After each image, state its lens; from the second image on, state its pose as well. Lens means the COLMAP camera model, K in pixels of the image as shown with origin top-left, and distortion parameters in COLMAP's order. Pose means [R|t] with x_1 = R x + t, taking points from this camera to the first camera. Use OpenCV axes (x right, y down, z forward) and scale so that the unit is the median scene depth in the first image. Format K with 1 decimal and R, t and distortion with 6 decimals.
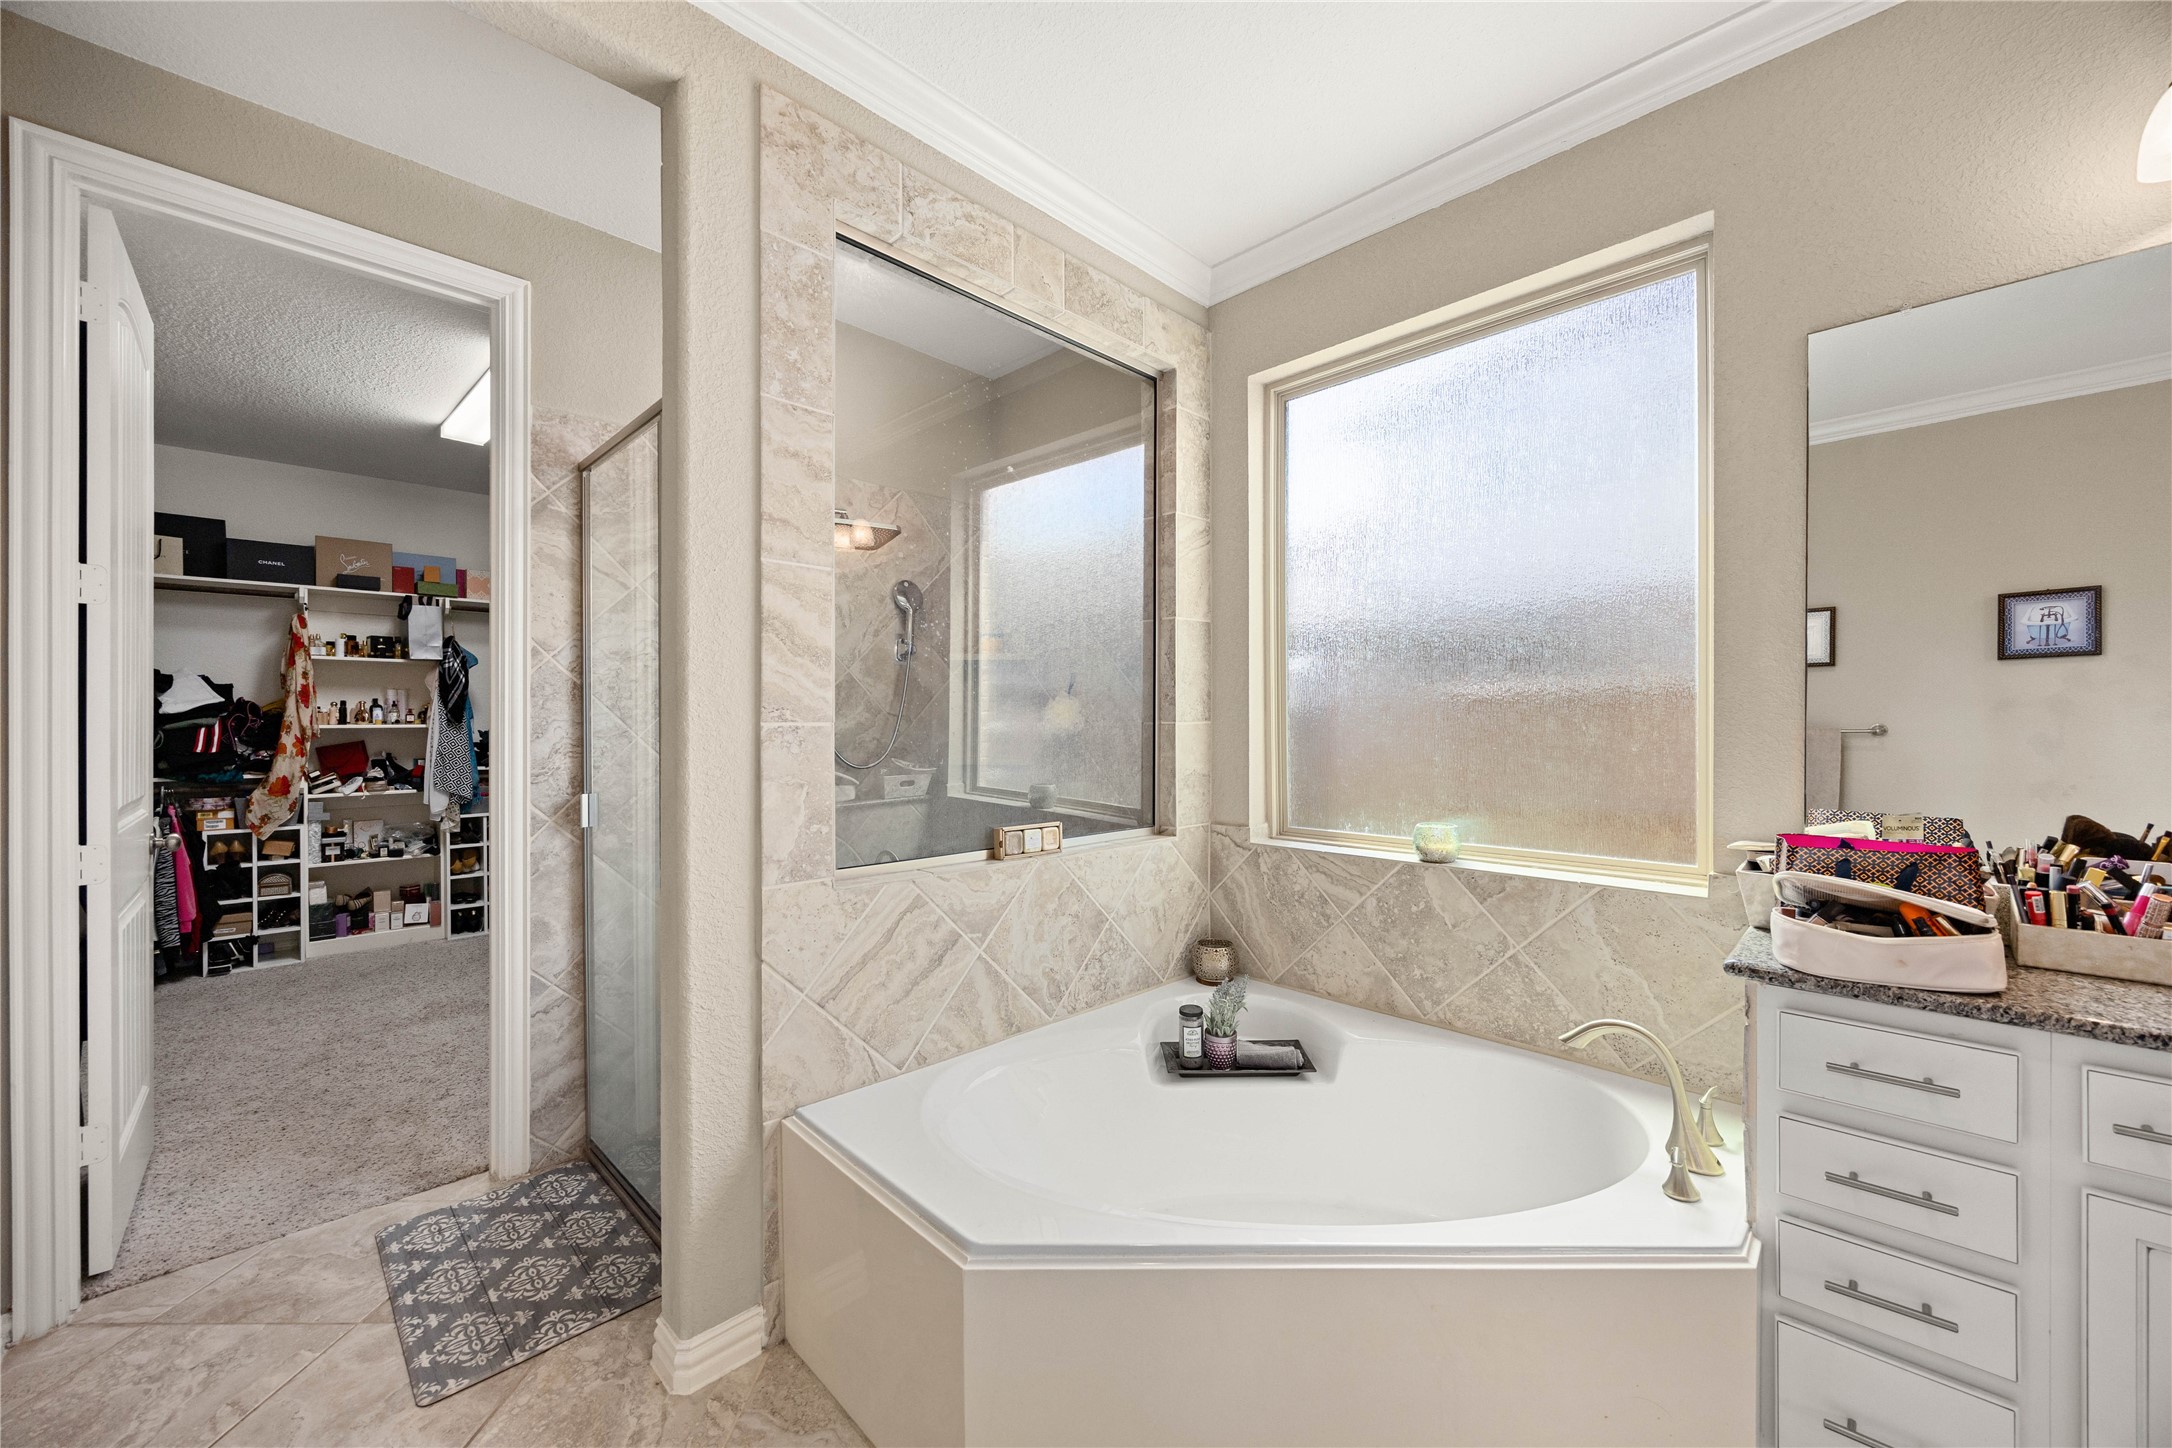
lens RADIAL K [[829.6, 0, 1087.8], [0, 829.6, 728.0], [0, 0, 1]] dist [-0.002934, 0.000019]
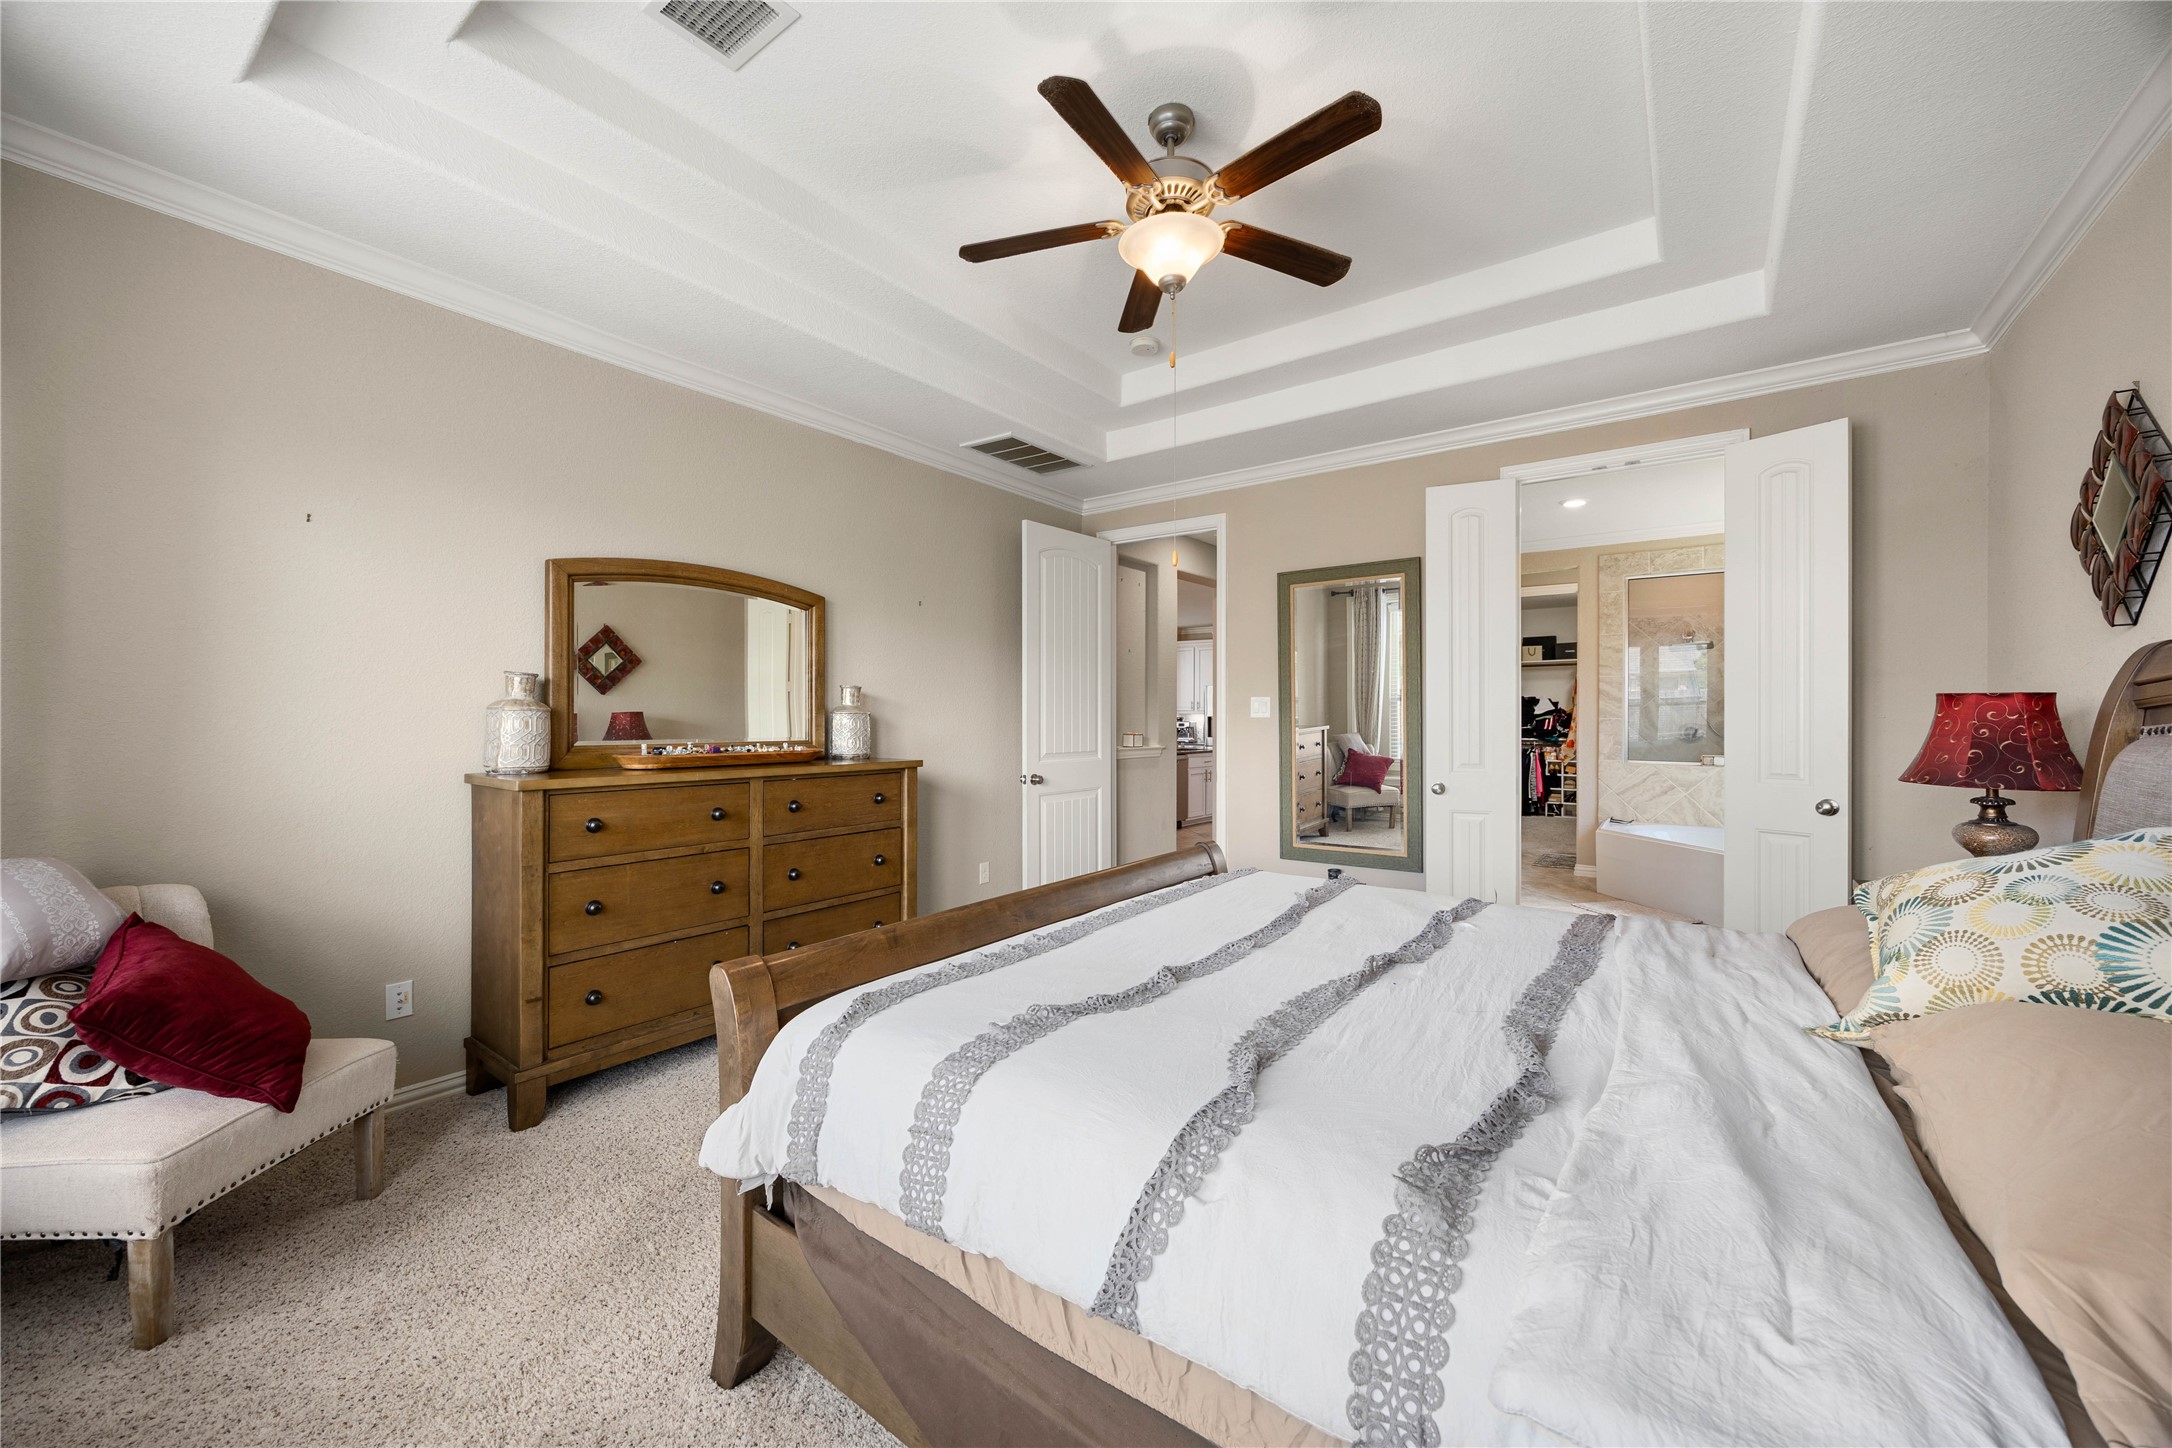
lens RADIAL K [[829.6, 0, 1086.2], [0, 829.6, 724.6], [0, 0, 1]] dist [-0.002934, 0.000019]
pose [[0.151651, 0.010680, -0.988376, 2.005727], [-0.009318, 0.999913, 0.009375, 0.007359], [0.988390, 0.007788, 0.151737, -1.283450]]
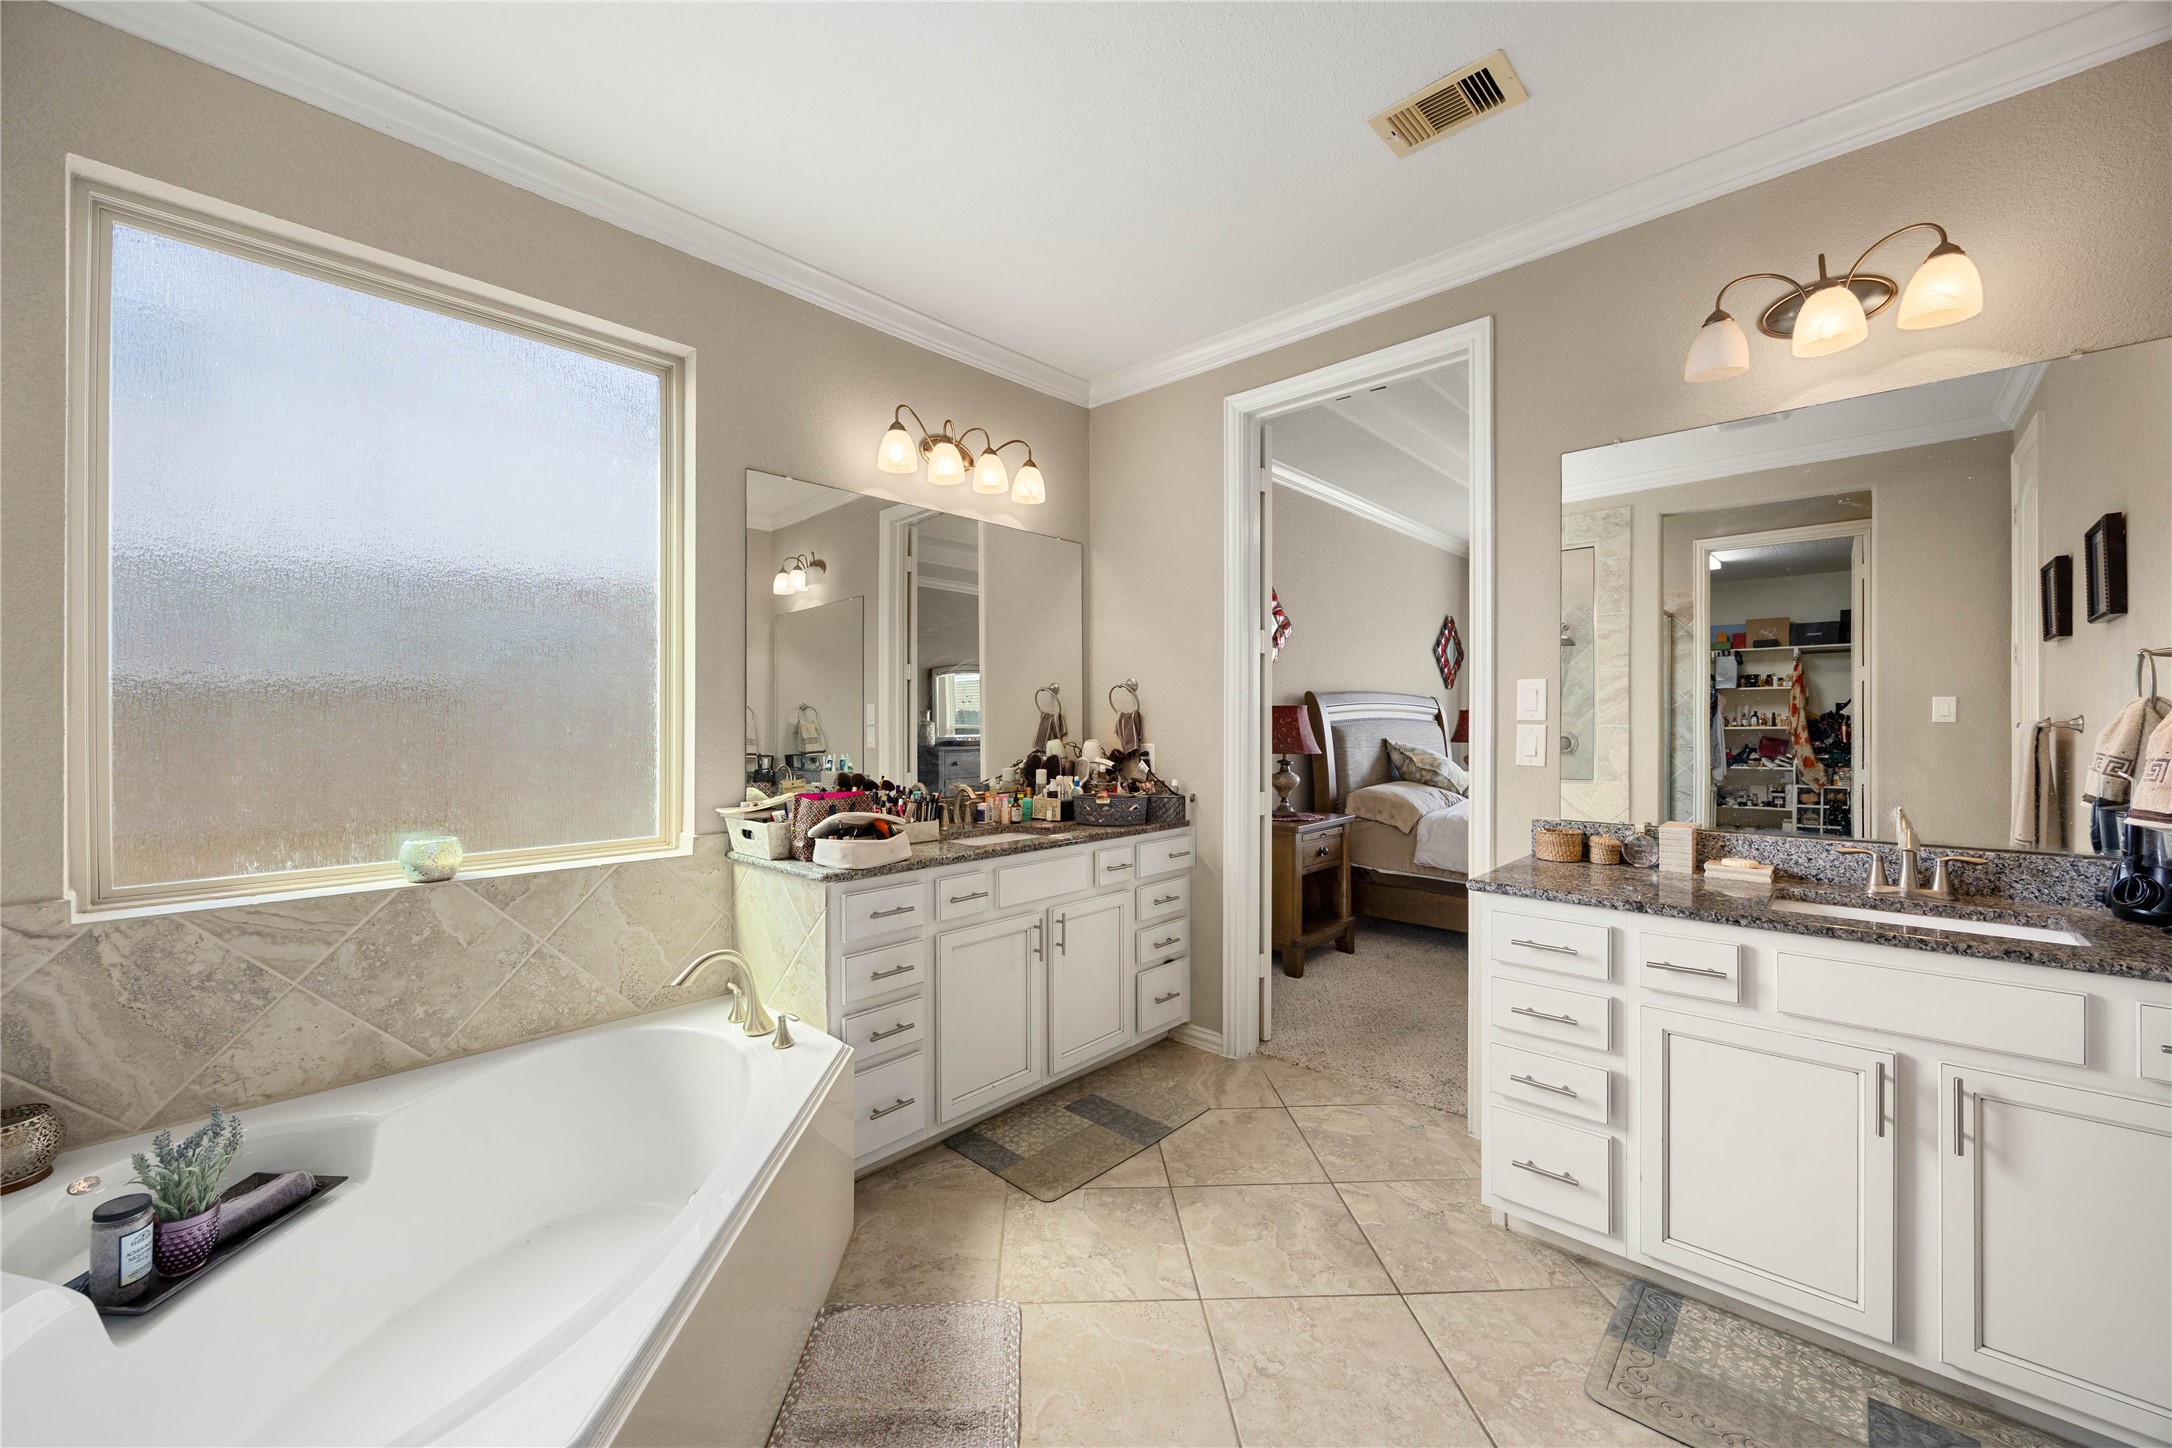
lens RADIAL K [[829.6, 0, 1091.6], [0, 829.6, 718.7], [0, 0, 1]] dist [-0.002934, 0.000019]
pose [[-0.044185, 0.006775, 0.999000, -0.514312], [0.006009, 0.999961, -0.006516, -0.002993], [-0.999005, 0.005715, -0.044224, 0.335118]]
